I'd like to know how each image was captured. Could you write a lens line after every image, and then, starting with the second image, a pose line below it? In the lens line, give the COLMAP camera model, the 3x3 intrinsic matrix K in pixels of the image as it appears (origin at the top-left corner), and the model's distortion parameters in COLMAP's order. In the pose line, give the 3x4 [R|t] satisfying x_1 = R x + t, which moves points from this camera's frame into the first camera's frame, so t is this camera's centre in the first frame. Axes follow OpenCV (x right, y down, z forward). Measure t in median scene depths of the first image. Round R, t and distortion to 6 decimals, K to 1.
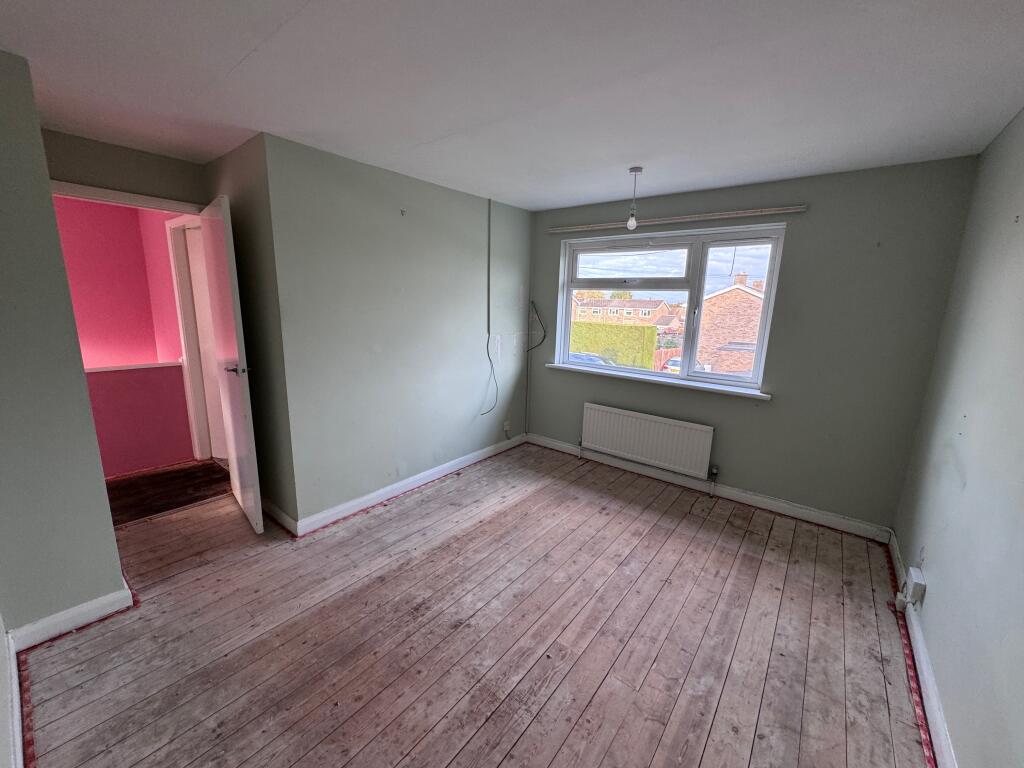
lens RADIAL K [[407.8, 0, 512.0], [0, 407.8, 384.0], [0, 0, 1]] dist [-0.001393, -0.000328]
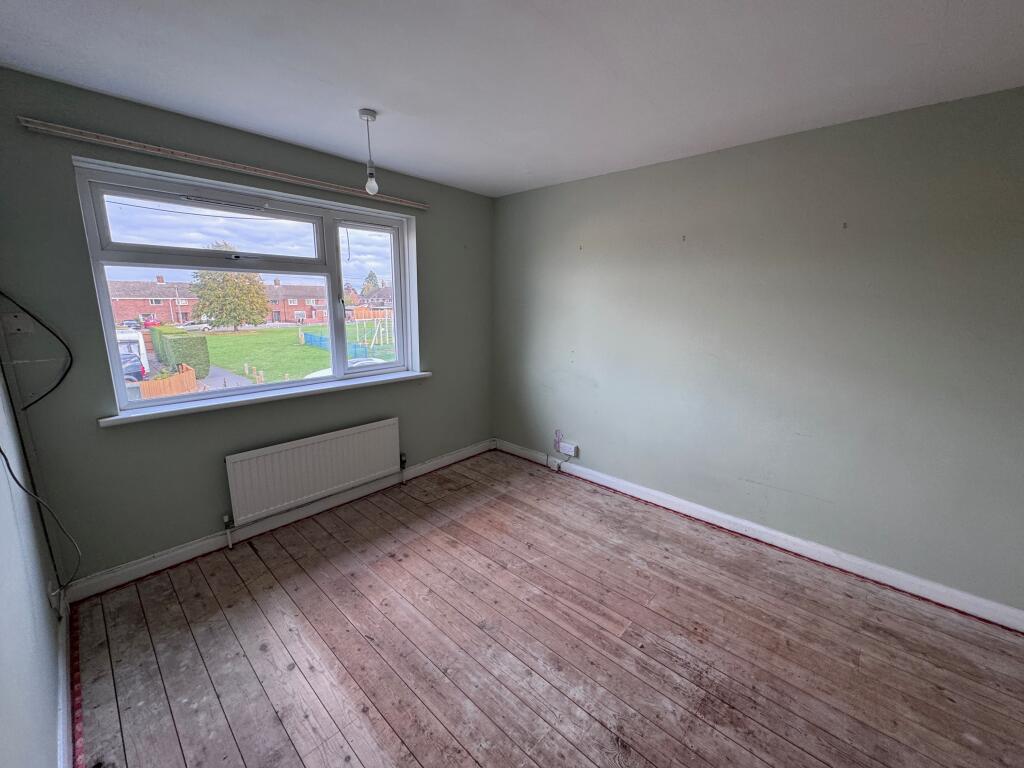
lens RADIAL K [[407.8, 0, 512.0], [0, 407.8, 384.0], [0, 0, 1]] dist [-0.001393, -0.000328]
pose [[0.074449, -0.231738, 0.969925, -0.475857], [0.188871, 0.958297, 0.214462, -0.146237], [-0.979176, 0.167225, 0.115113, 0.677266]]
